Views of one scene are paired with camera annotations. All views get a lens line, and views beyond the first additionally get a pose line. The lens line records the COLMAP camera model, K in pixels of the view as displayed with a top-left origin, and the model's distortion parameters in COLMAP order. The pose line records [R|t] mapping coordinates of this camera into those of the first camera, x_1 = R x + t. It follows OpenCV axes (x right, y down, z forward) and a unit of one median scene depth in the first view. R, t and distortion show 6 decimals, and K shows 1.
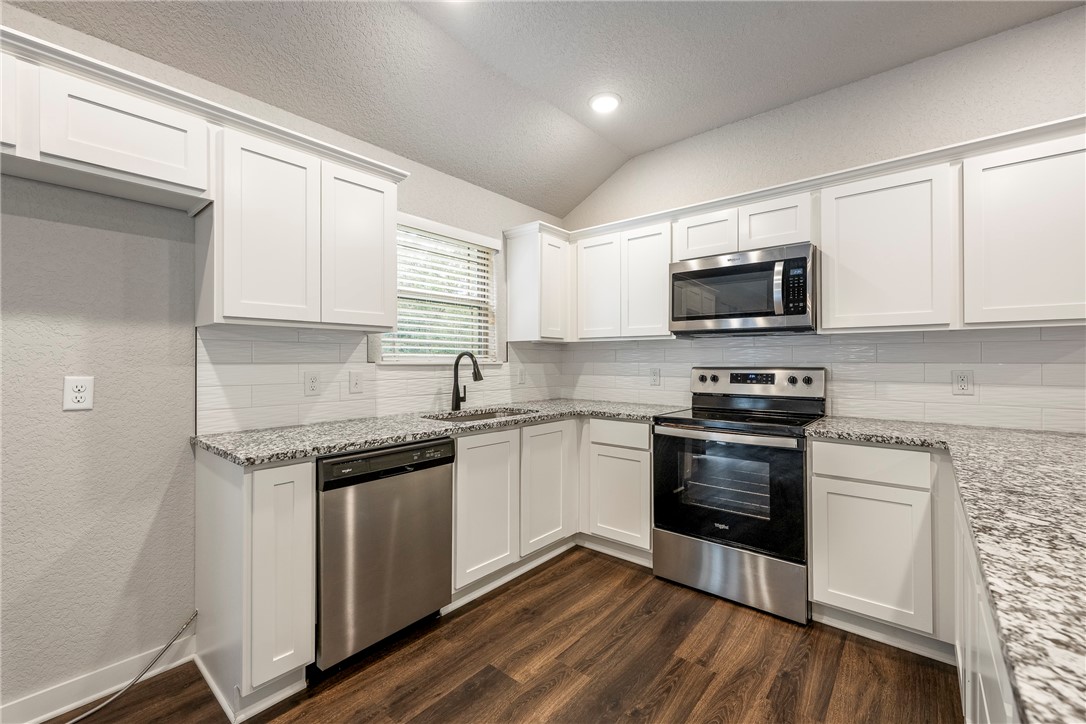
lens RADIAL K [[448.2, 0, 543.0], [0, 448.2, 362.0], [0, 0, 1]] dist [-0.000558, -0.000022]
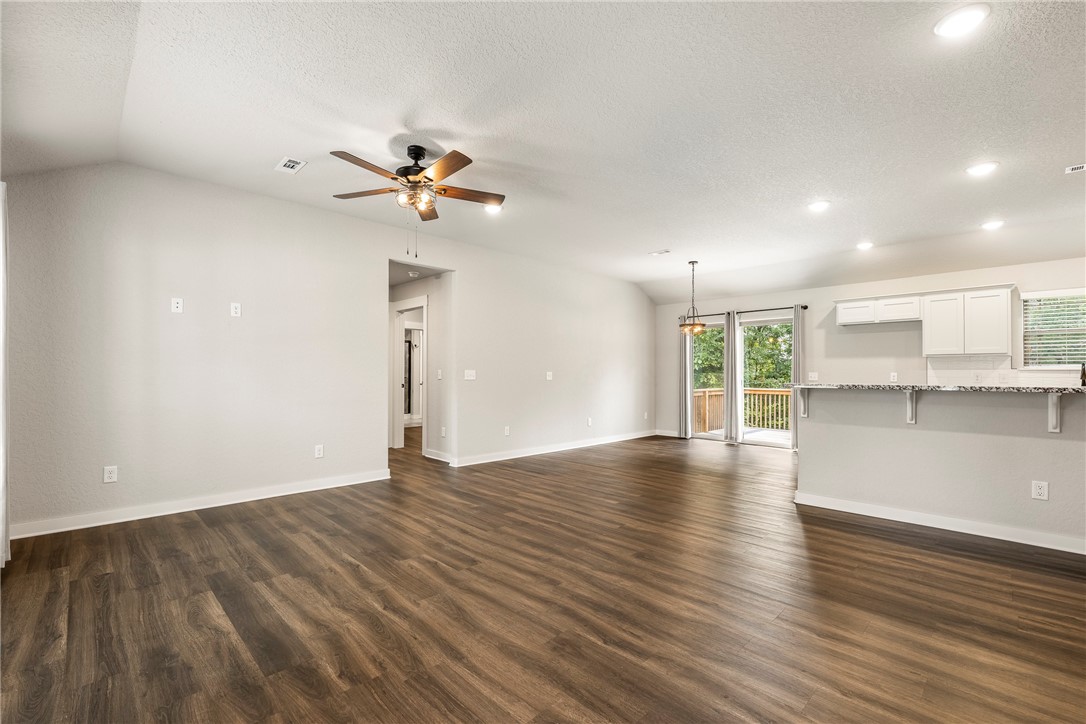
lens RADIAL K [[481.2, 0, 543.0], [0, 481.2, 362.0], [0, 0, 1]] dist [-0.003381, -0.000420]
pose [[-0.086910, -0.024373, -0.995918, 1.912714], [-0.005391, 0.999698, -0.023995, 0.031753], [0.996202, 0.003284, -0.087016, -0.930919]]
